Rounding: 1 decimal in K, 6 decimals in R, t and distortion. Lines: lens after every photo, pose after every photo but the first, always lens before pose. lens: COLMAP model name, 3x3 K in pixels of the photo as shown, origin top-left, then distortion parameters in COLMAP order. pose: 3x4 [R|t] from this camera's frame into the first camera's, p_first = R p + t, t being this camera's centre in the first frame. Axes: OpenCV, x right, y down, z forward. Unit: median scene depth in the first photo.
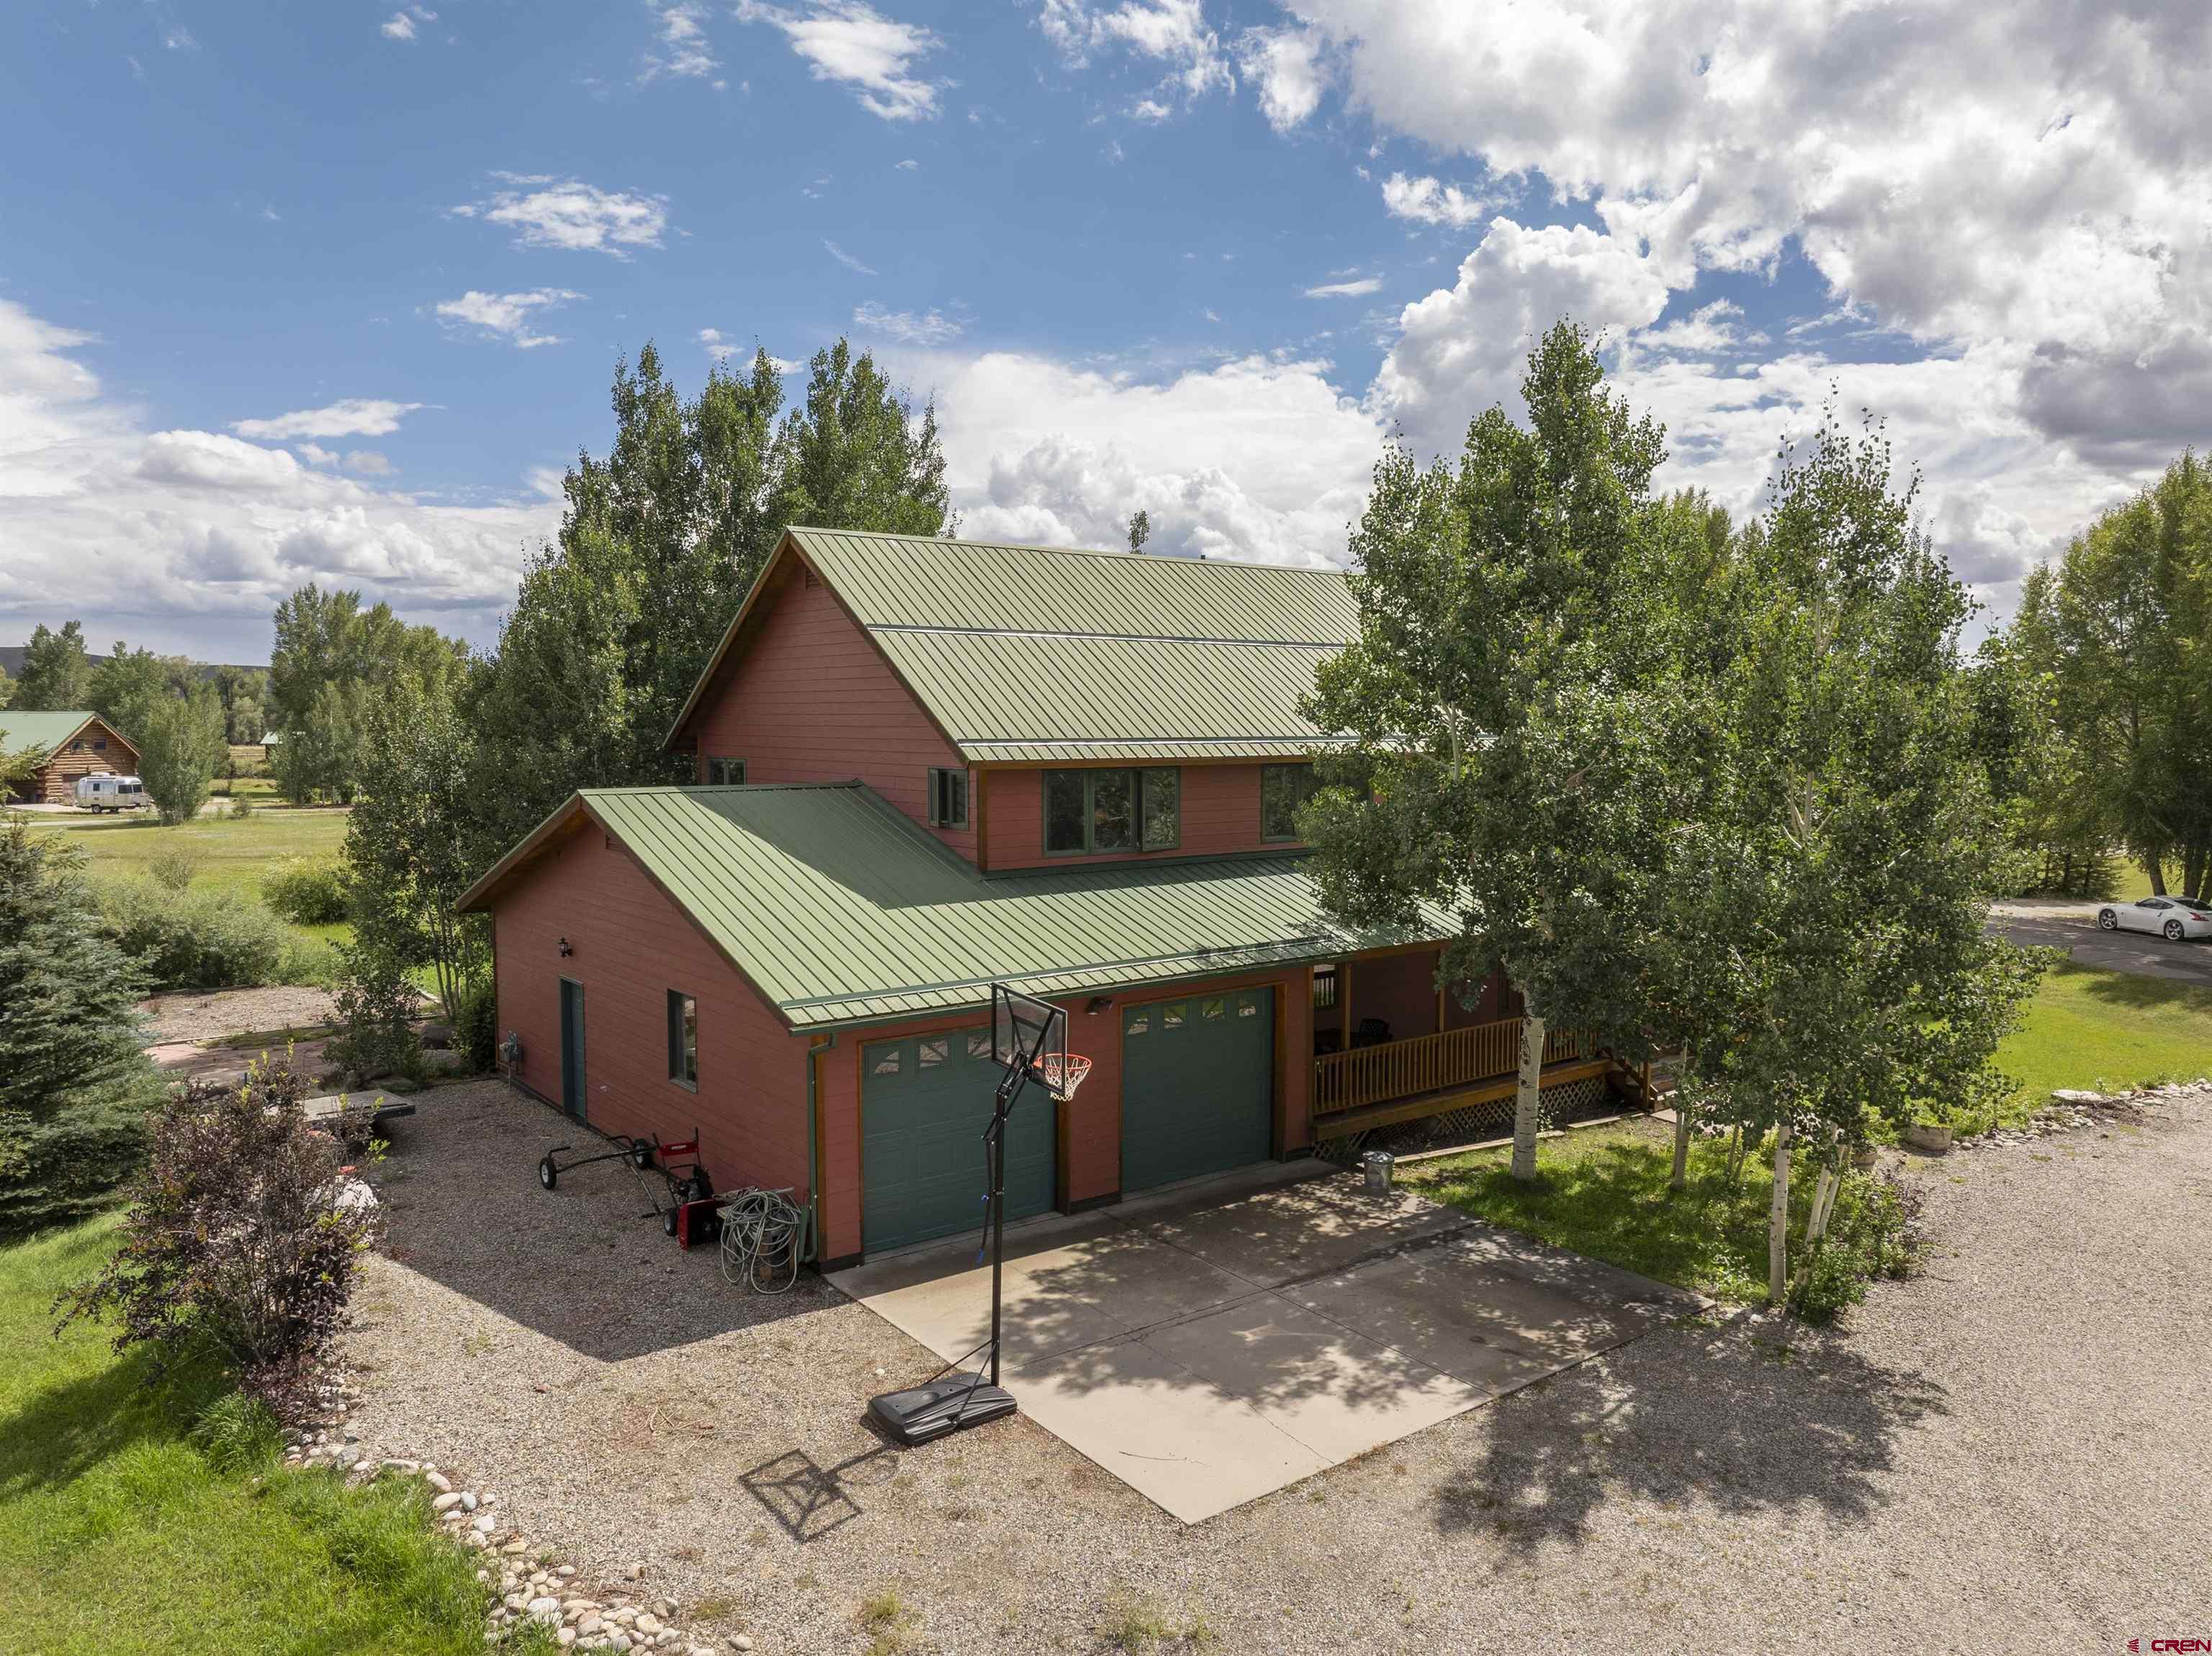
lens RADIAL K [[1563.7, 0, 1102.2], [0, 1563.7, 829.4], [0, 0, 1]] dist [-0.051262, 0.018560]
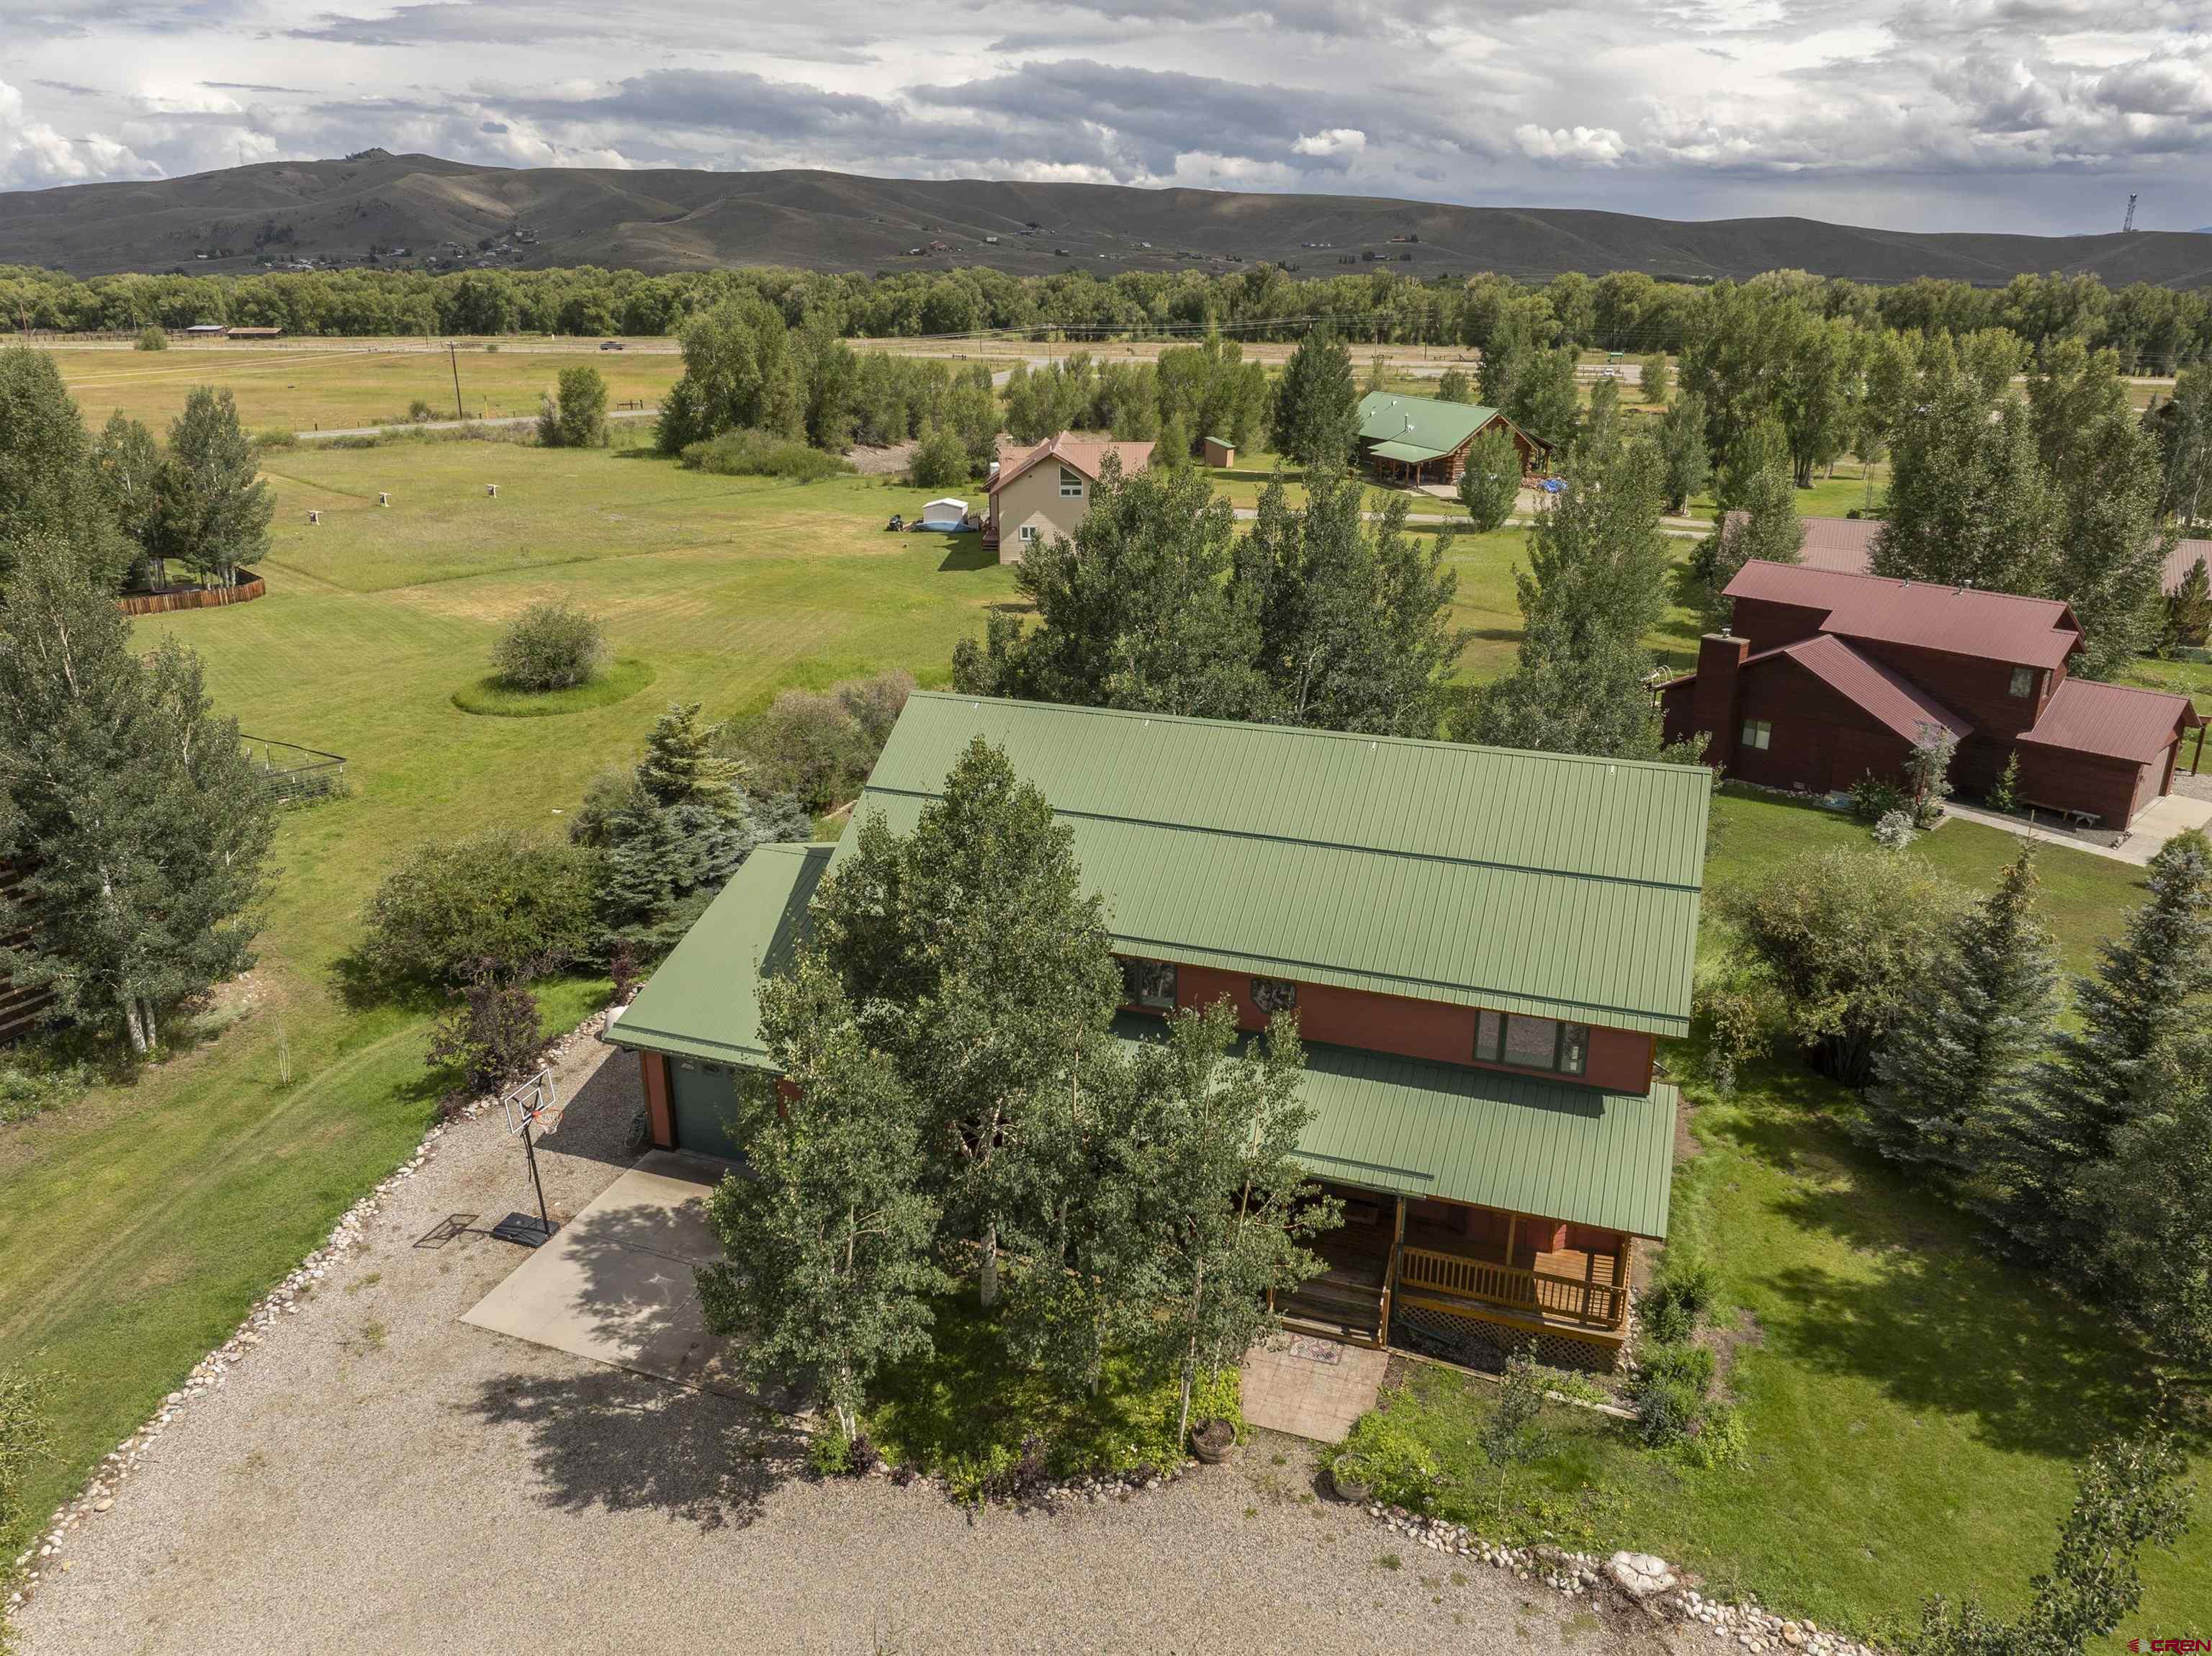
lens RADIAL K [[1563.7, 0, 1114.3], [0, 1563.7, 821.7], [0, 0, 1]] dist [-0.051262, 0.018560]
pose [[0.542226, 0.282351, -0.791372, 2.003738], [-0.068335, 0.953547, 0.293391, -0.930783], [0.837449, -0.105006, 0.536332, 0.572503]]
